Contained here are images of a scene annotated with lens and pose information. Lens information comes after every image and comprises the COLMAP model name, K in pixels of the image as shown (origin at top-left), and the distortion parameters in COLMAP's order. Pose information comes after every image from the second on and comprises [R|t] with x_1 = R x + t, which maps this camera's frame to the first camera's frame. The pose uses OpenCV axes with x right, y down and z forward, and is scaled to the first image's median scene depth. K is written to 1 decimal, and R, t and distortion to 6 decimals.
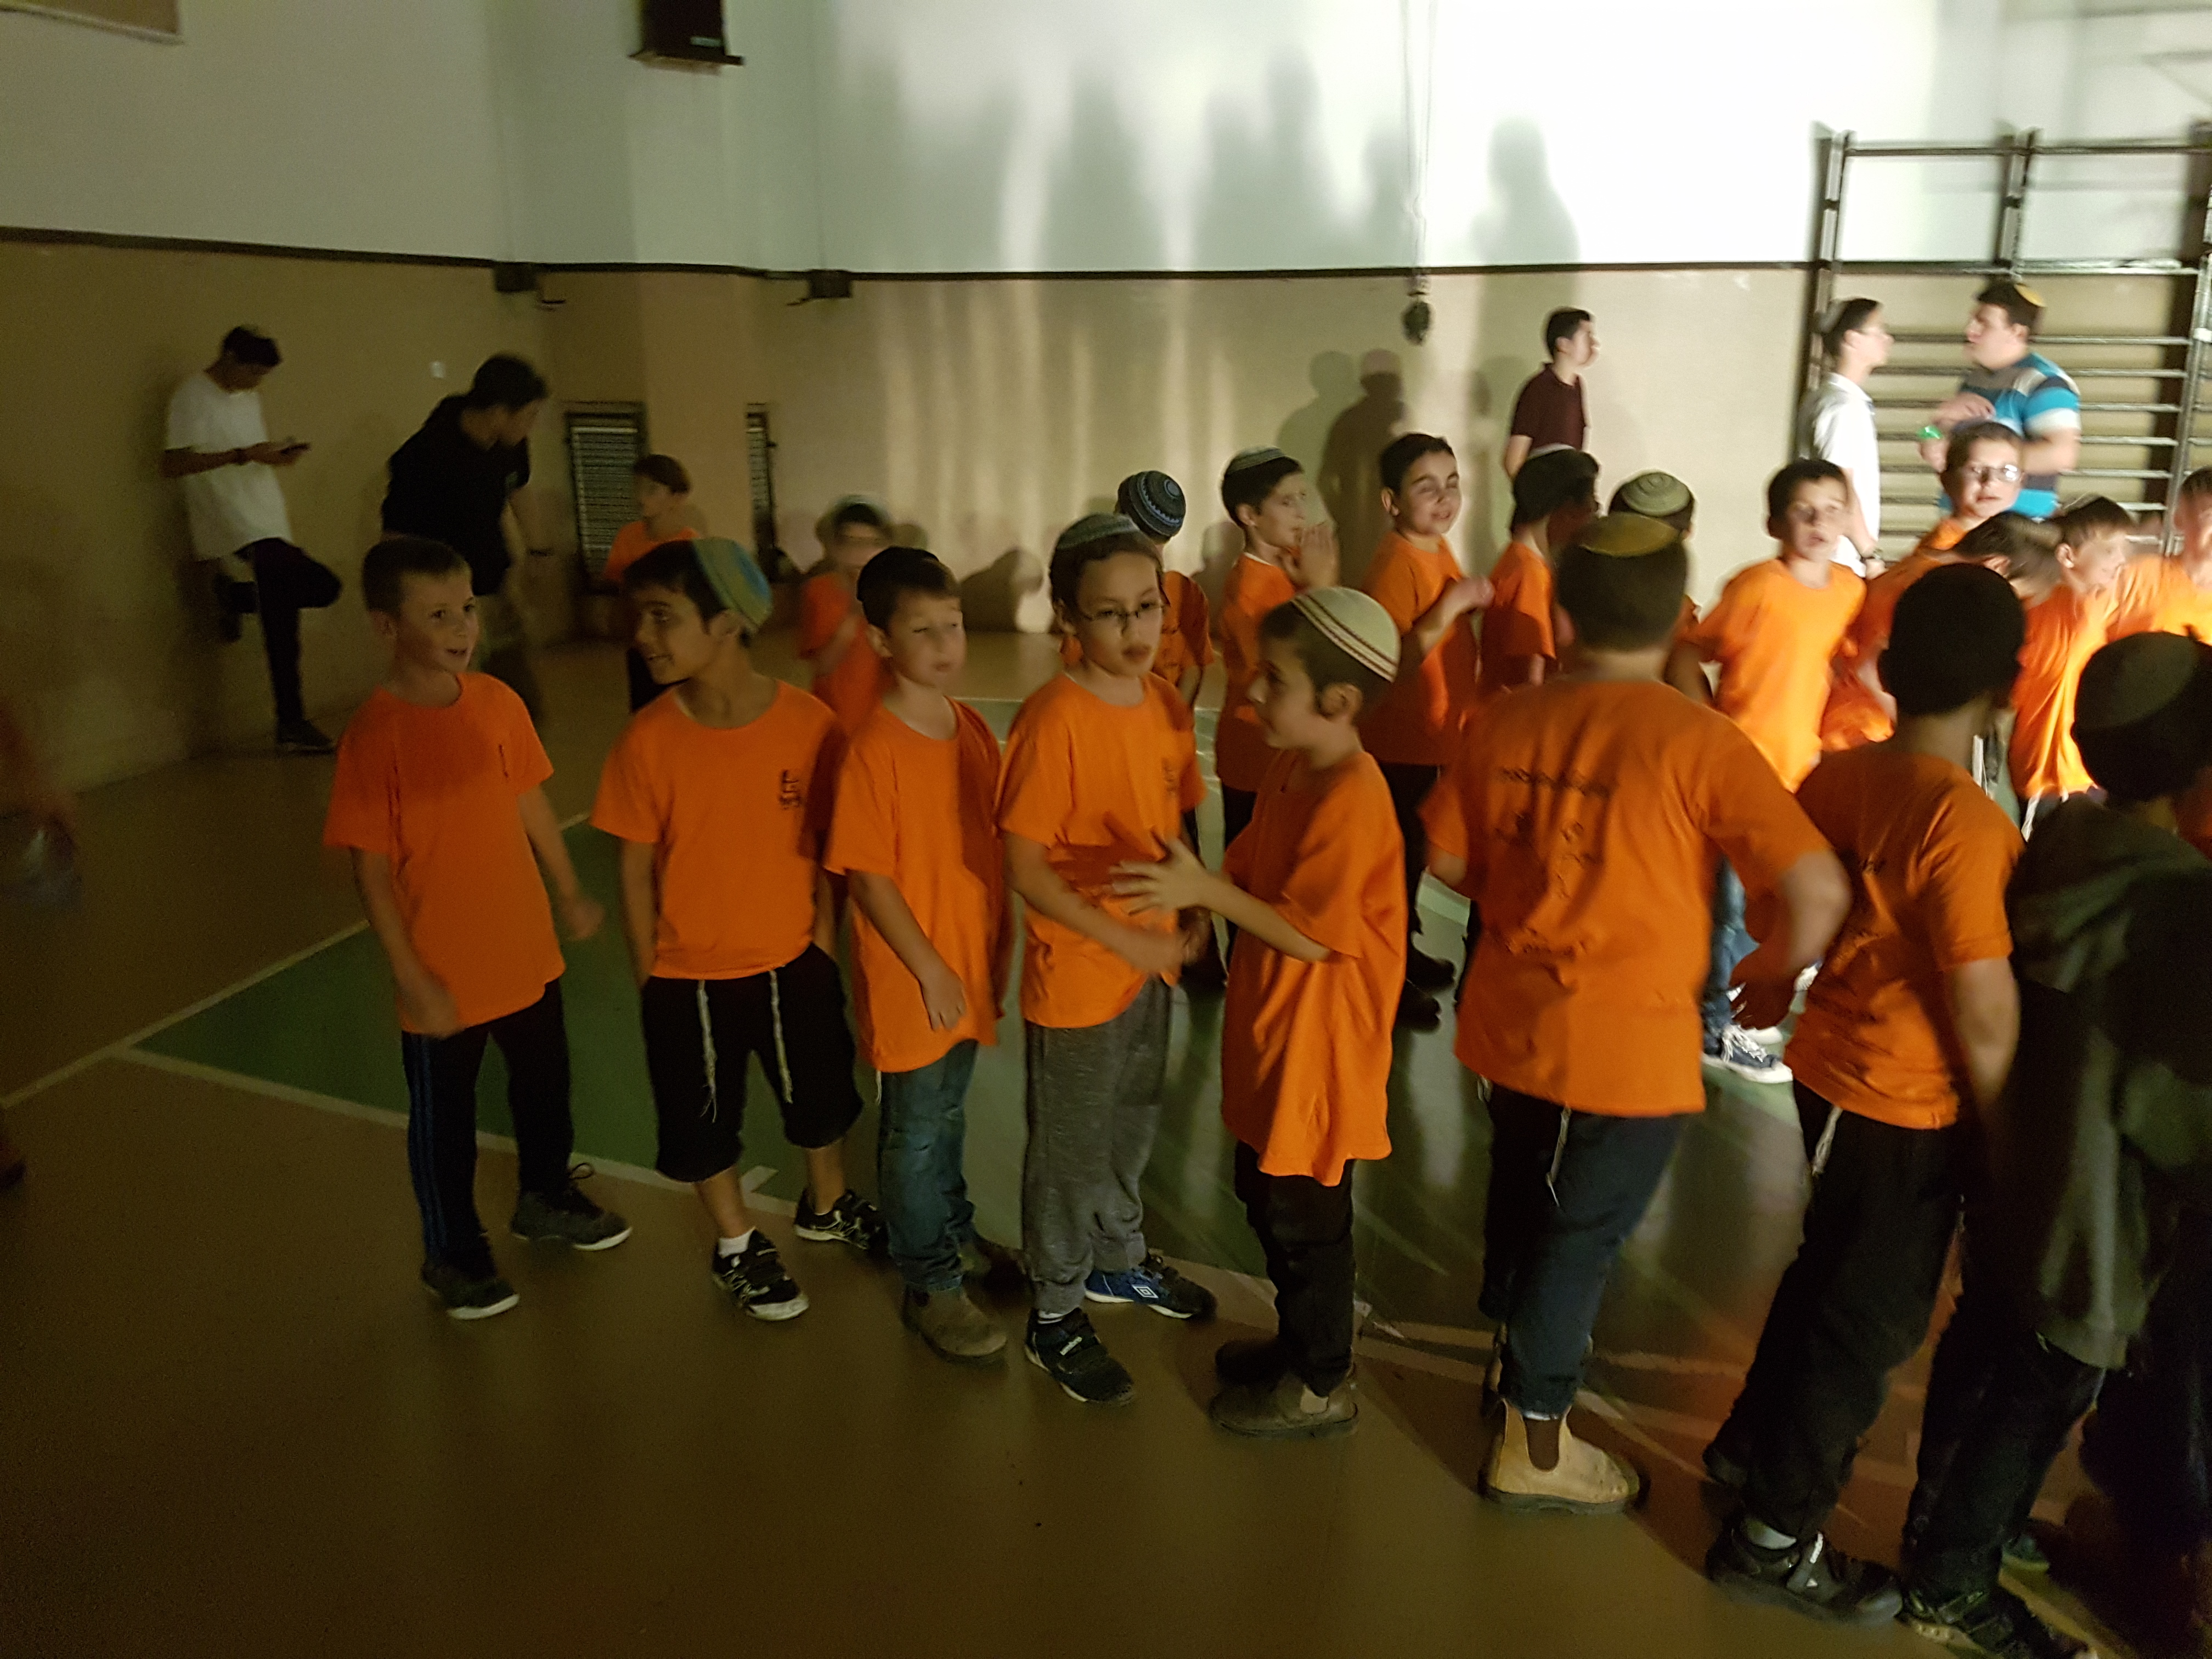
lens RADIAL K [[1938.0, 0, 1153.9], [0, 1938.0, 845.4], [0, 0, 1]] dist [0.102566, -0.122544]
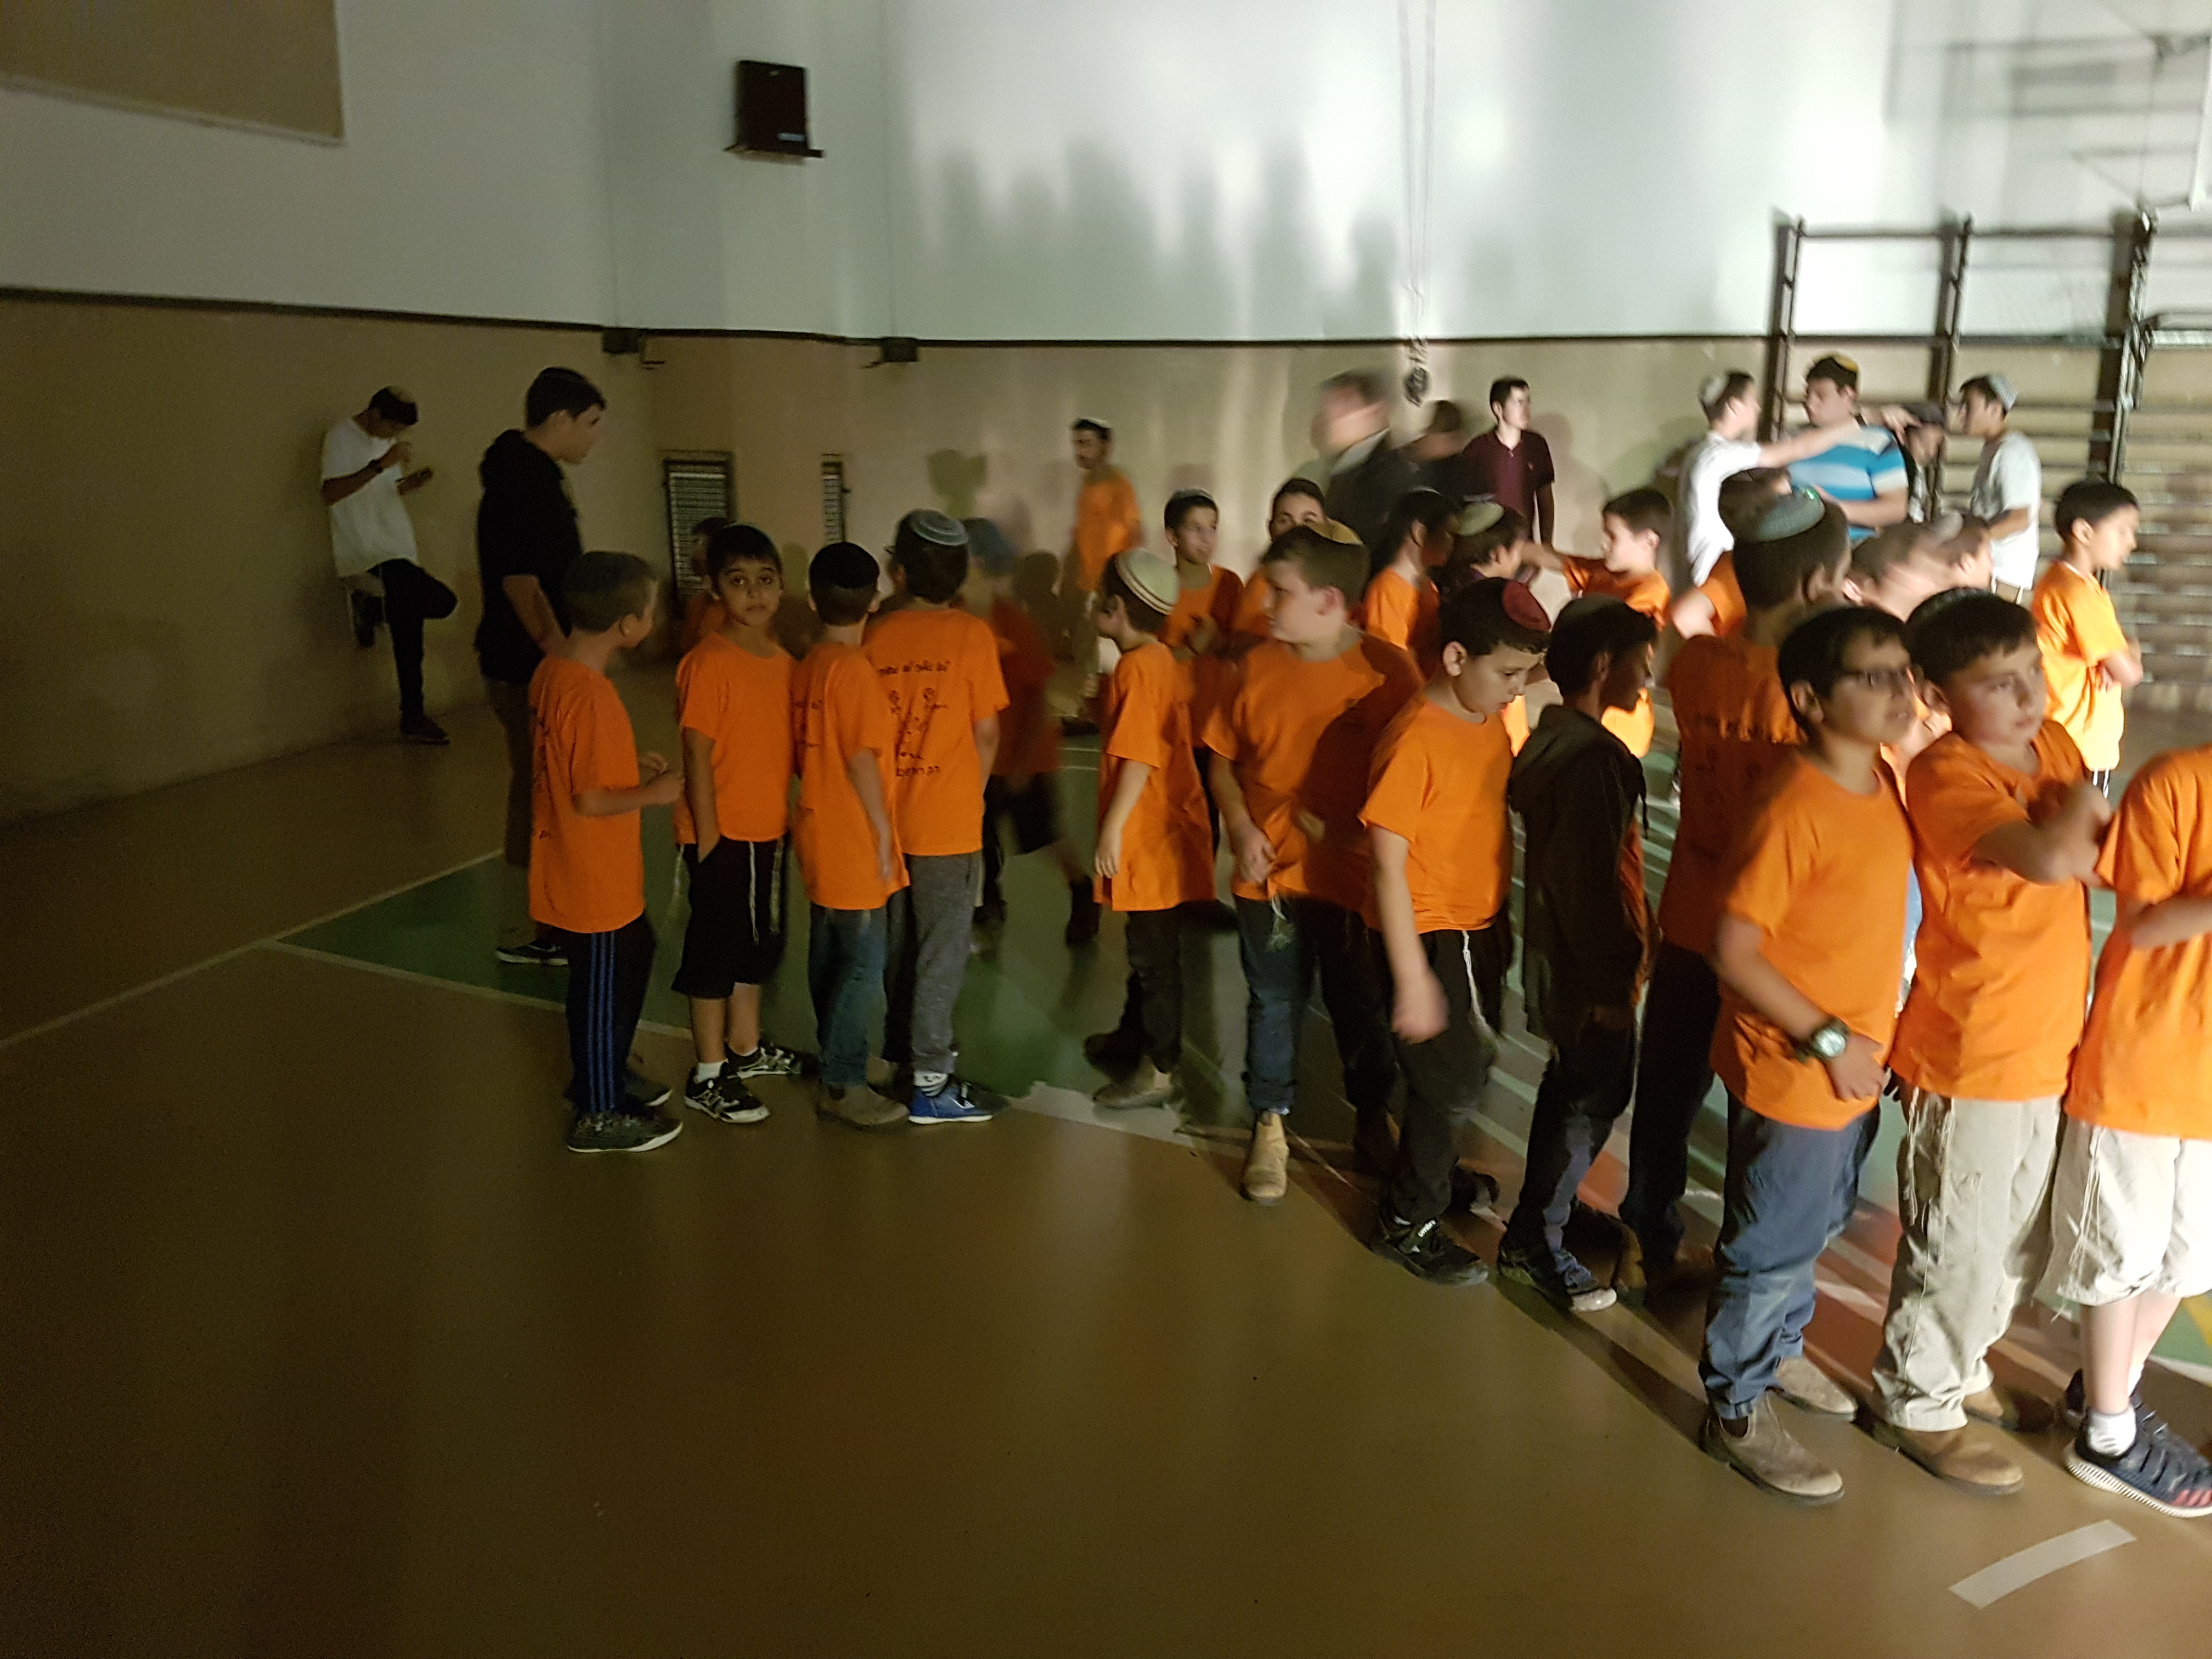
lens RADIAL K [[1938.0, 0, 1153.1], [0, 1938.0, 848.0], [0, 0, 1]] dist [0.102566, -0.122544]
pose [[0.998072, 0.021276, -0.058302, 0.057824], [-0.023026, 0.999299, -0.029507, 0.032266], [0.057634, 0.030793, 0.997863, -0.111885]]
